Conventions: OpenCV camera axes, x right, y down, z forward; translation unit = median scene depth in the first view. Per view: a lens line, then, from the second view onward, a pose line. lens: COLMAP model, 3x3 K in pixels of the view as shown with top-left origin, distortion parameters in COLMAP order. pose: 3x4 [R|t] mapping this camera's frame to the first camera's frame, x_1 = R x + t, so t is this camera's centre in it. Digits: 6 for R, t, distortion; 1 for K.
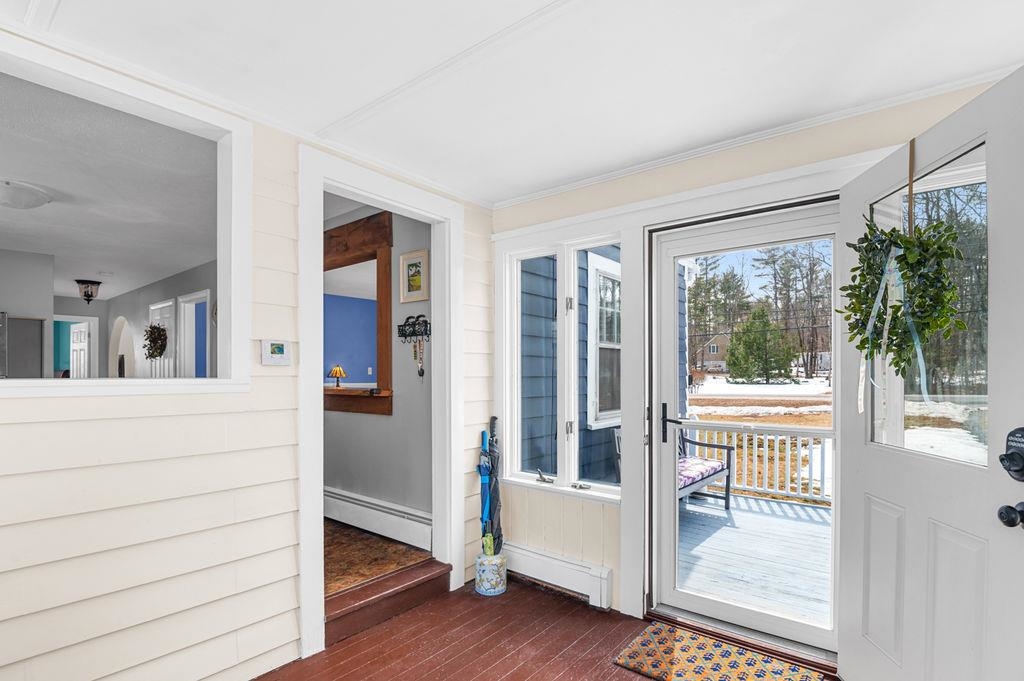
lens RADIAL K [[506.4, 0, 507.5], [0, 506.4, 371.8], [0, 0, 1]] dist [-0.023601, -0.000206]
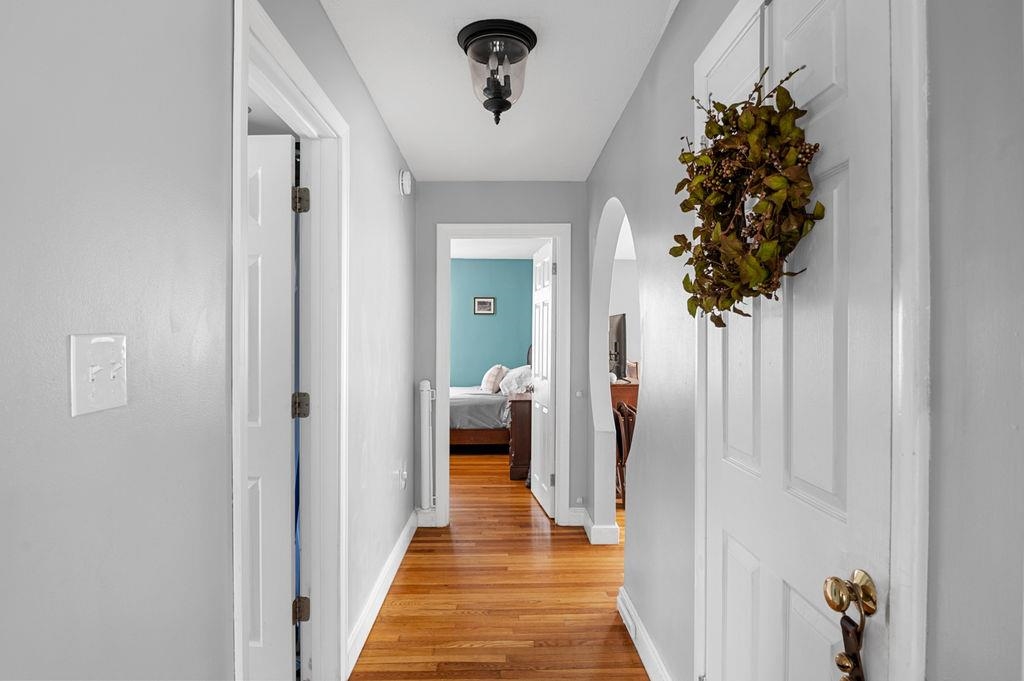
lens RADIAL K [[594.5, 0, 512.0], [0, 594.5, 340.5], [0, 0, 1]] dist [0.004853, 0.001316]
pose [[0.645834, 0.001979, -0.763475, -0.581775], [-0.000458, 0.999997, 0.002204, -0.014915], [0.763478, -0.001074, 0.645833, 0.788852]]
